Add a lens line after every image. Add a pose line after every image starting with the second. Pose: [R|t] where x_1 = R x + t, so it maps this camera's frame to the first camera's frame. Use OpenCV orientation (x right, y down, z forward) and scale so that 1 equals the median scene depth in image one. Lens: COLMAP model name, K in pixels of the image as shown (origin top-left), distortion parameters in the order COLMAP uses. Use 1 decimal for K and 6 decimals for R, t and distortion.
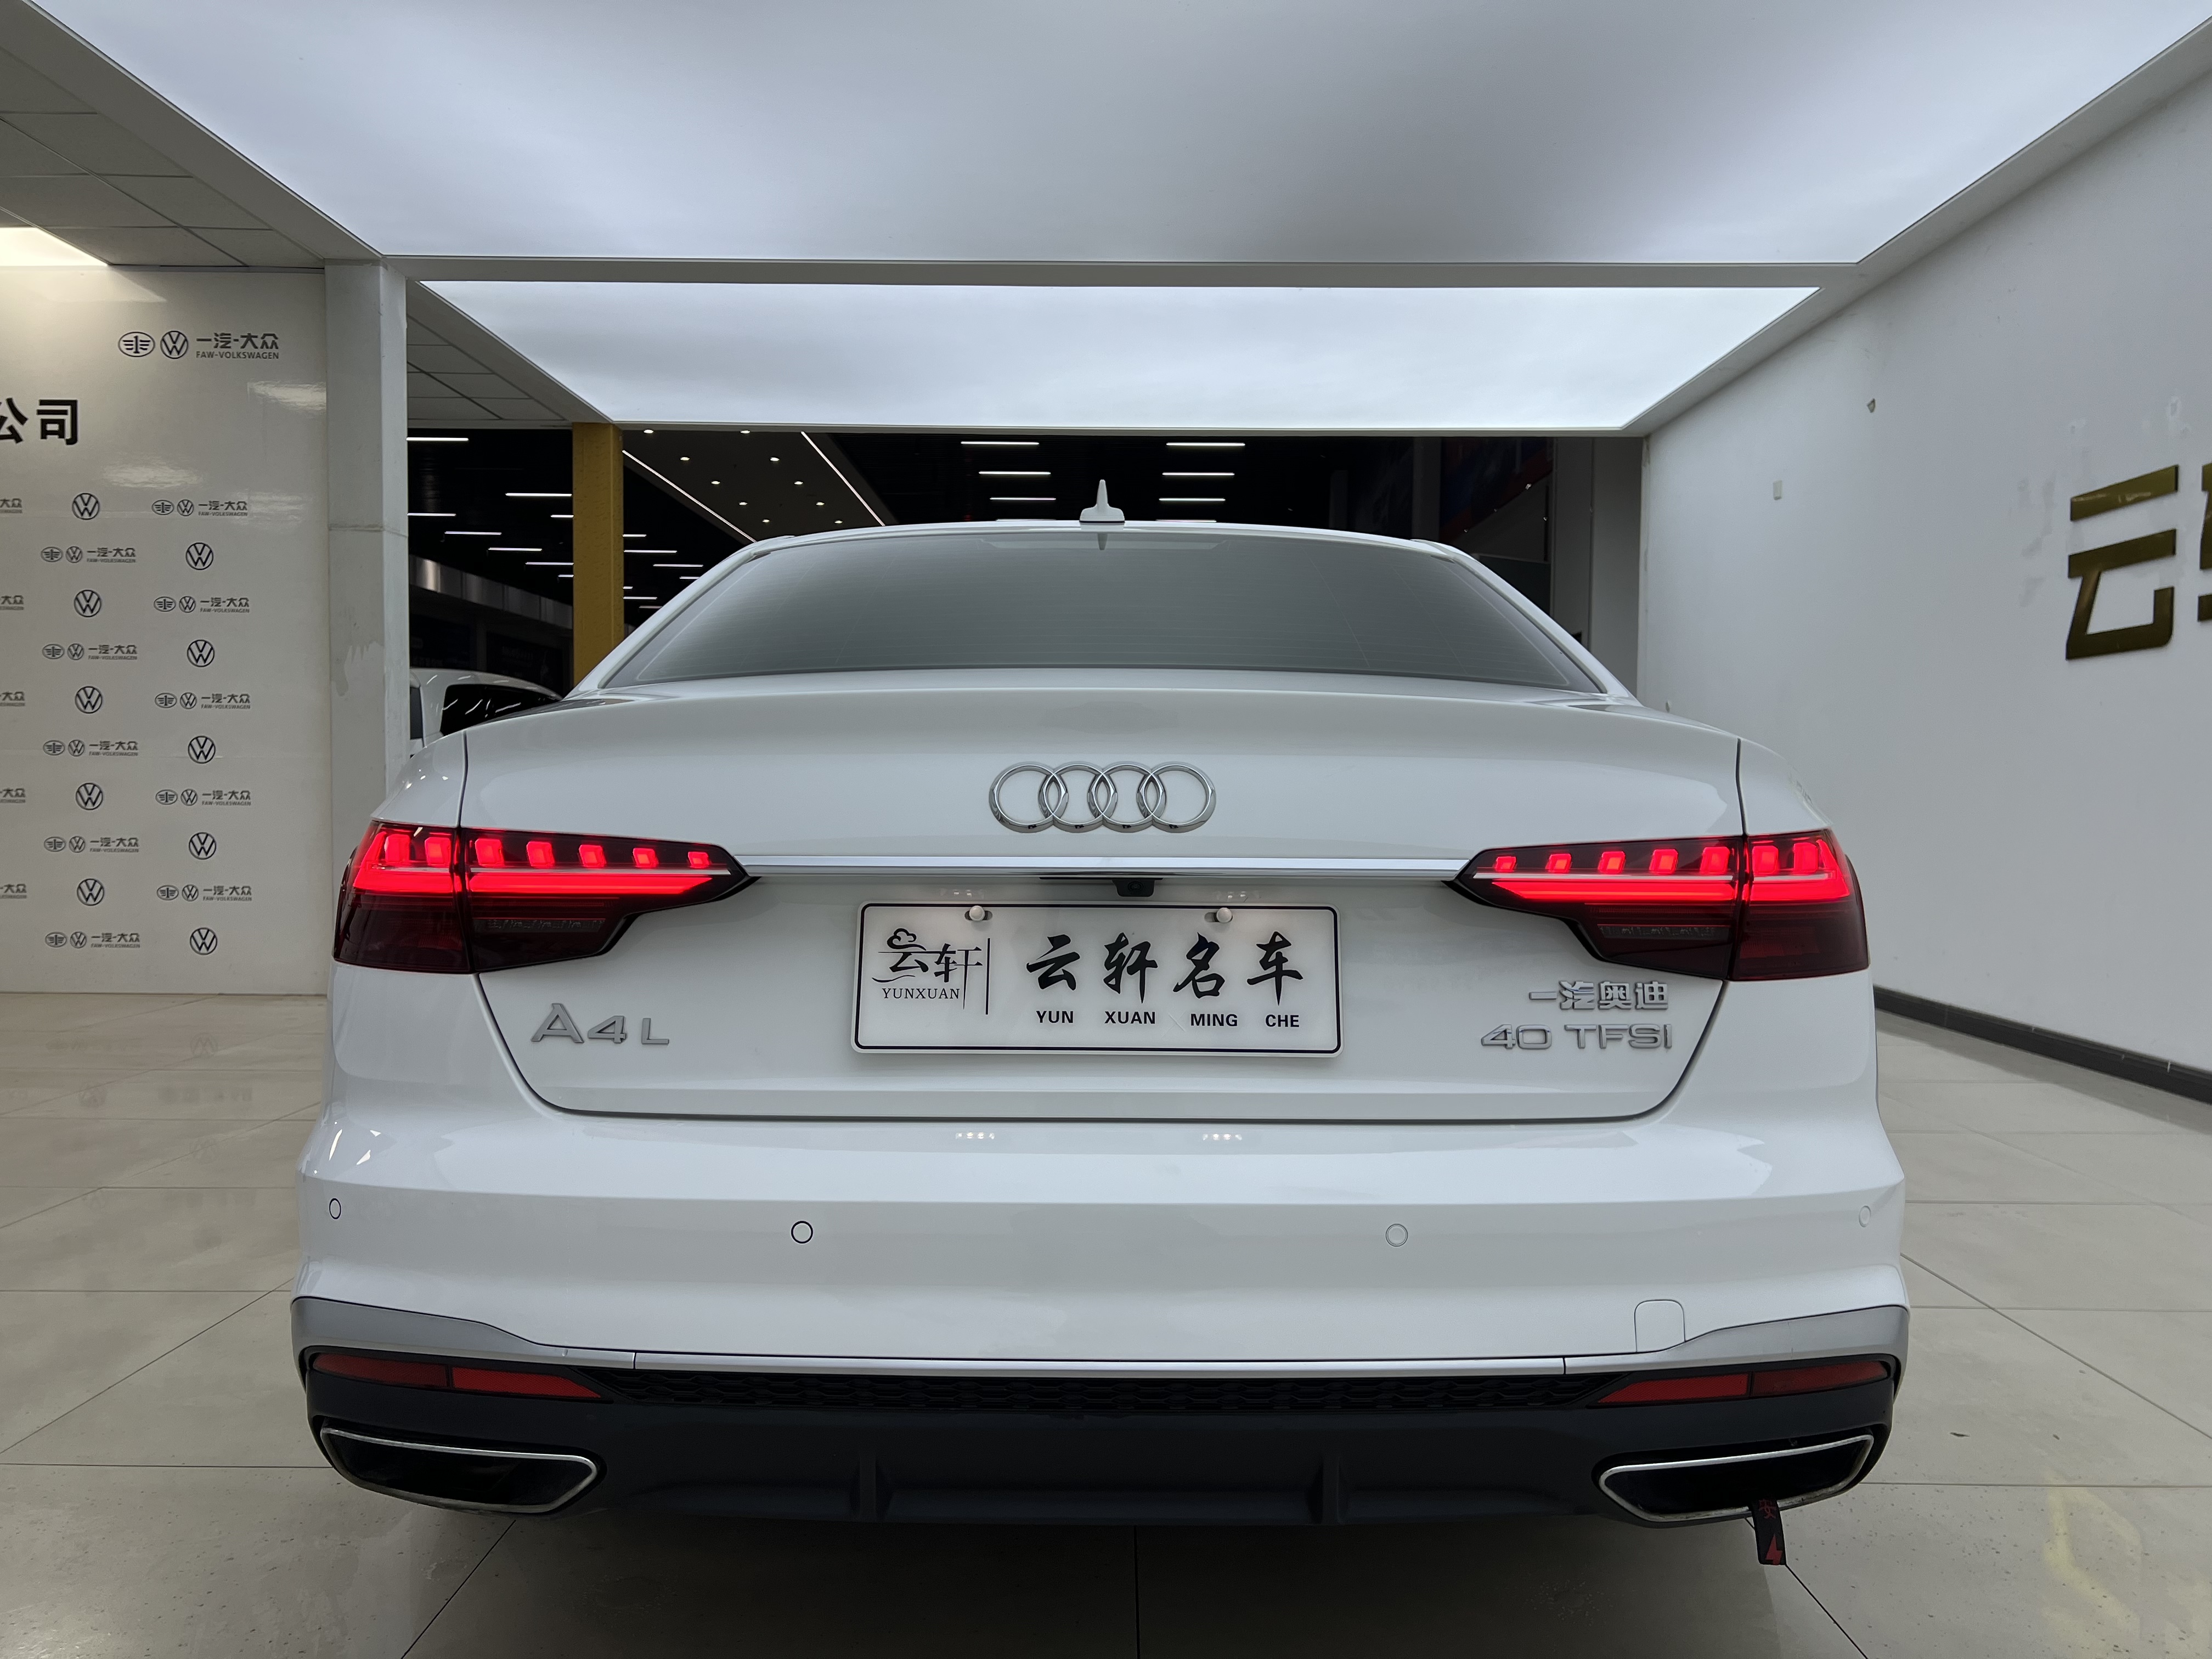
lens RADIAL K [[1670.3, 0, 1104.1], [0, 1670.3, 809.5], [0, 0, 1]] dist [0.068945, -0.089550]
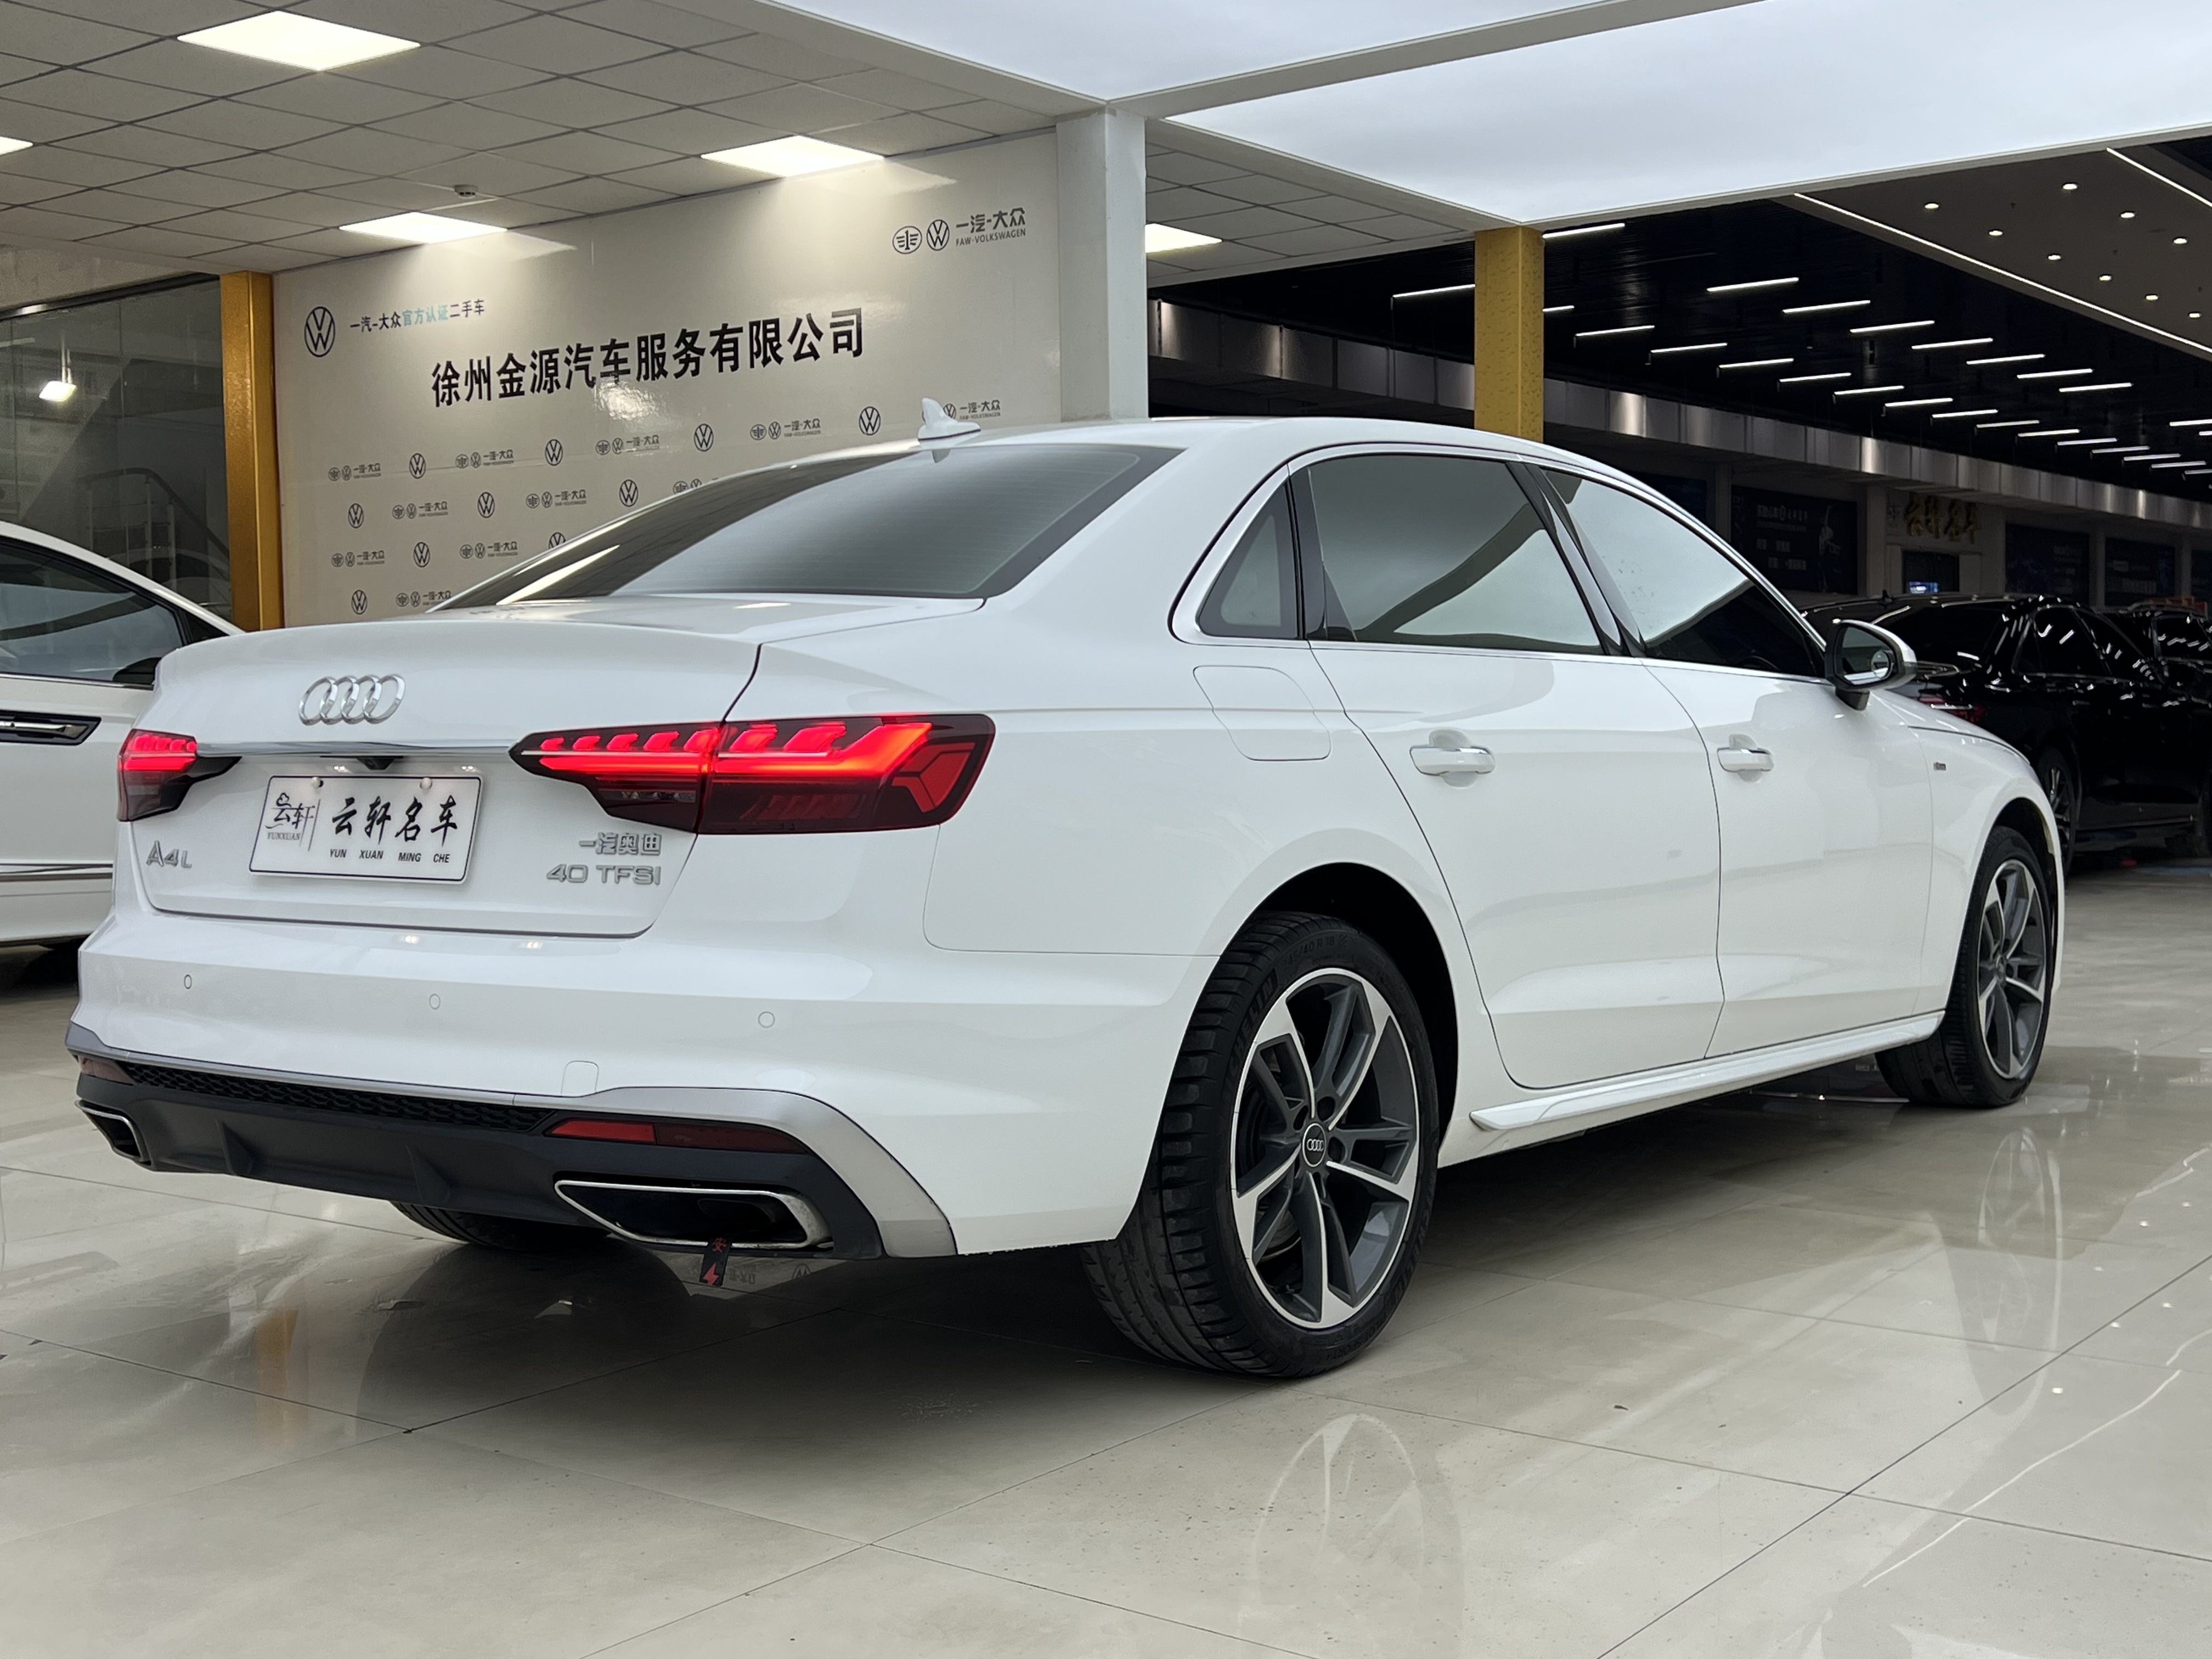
lens RADIAL K [[2580.9, 0, 1085.6], [0, 2580.9, 825.0], [0, 0, 1]] dist [0.064534, 0.000000]
pose [[0.795535, 0.005672, -0.605881, 1.825119], [0.012913, 0.999570, 0.026313, 0.048050], [0.605769, -0.028756, 0.795120, -0.392613]]
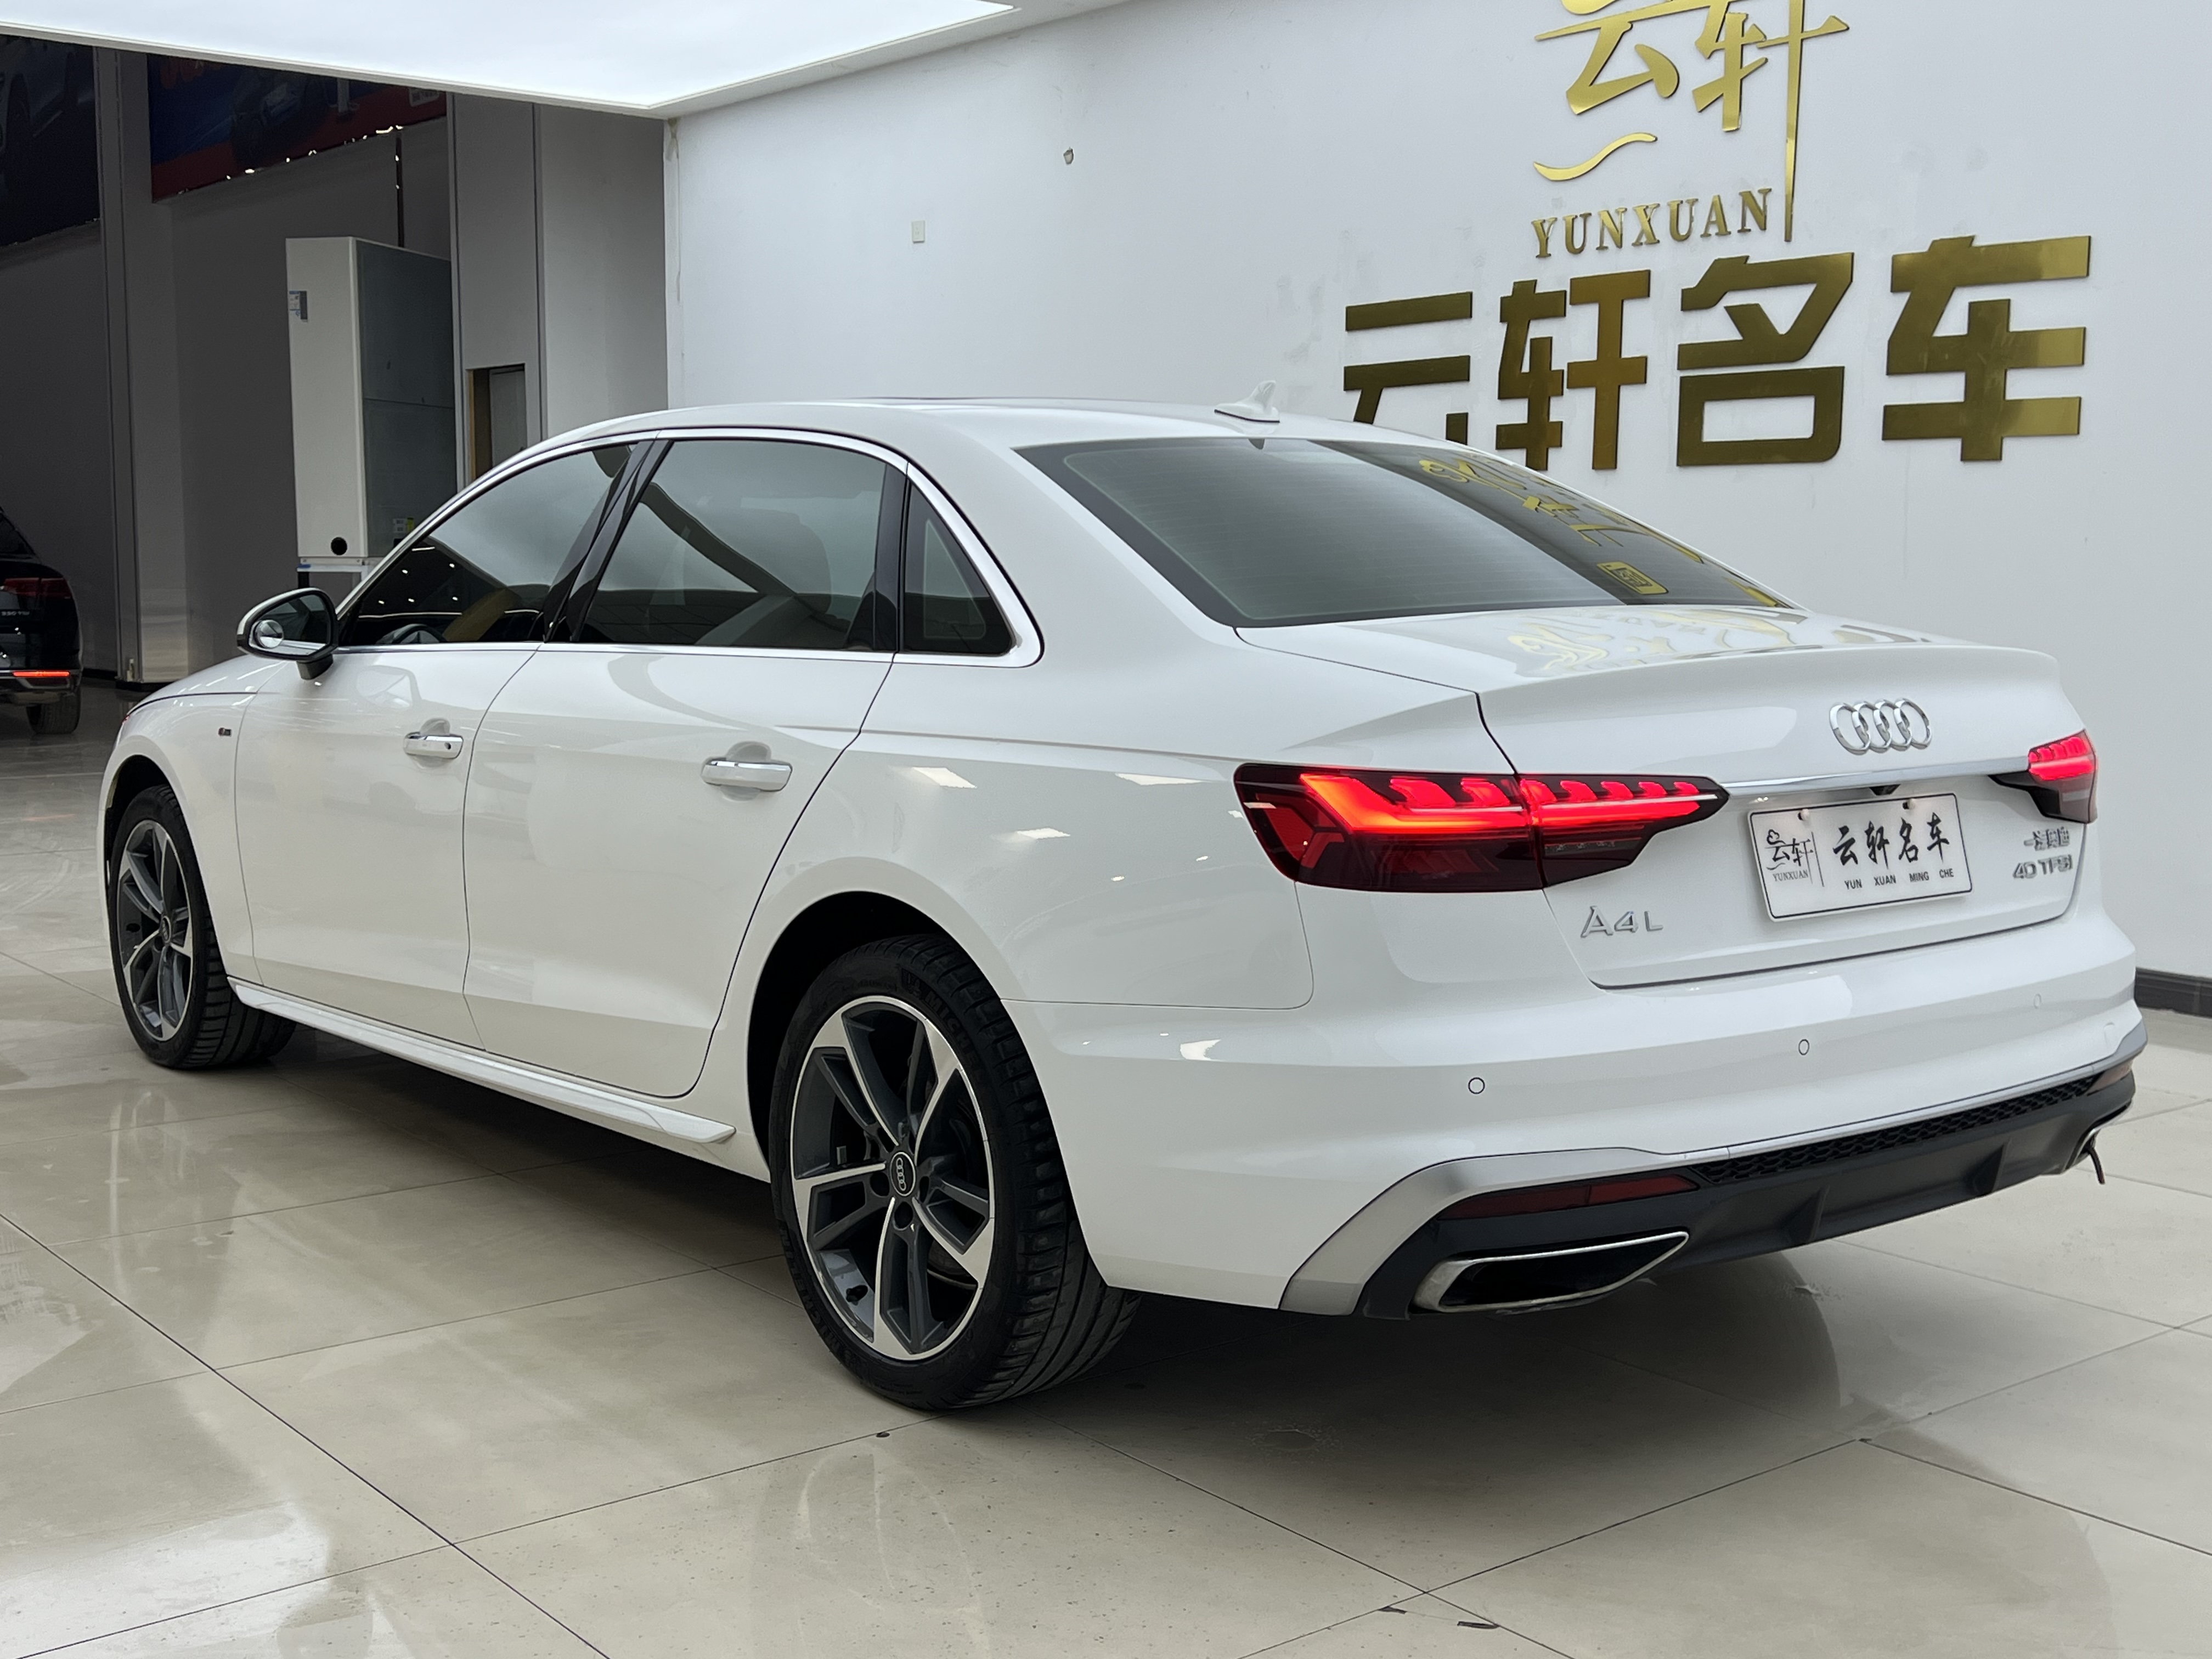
lens RADIAL K [[2499.5, 0, 1100.5], [0, 2499.5, 825.9], [0, 0, 1]] dist [0.109006, 0.000000]
pose [[0.781293, -0.072347, 0.619958, -1.816536], [0.009512, 0.994524, 0.104070, -0.150265], [-0.624092, -0.075412, 0.777703, -0.253488]]
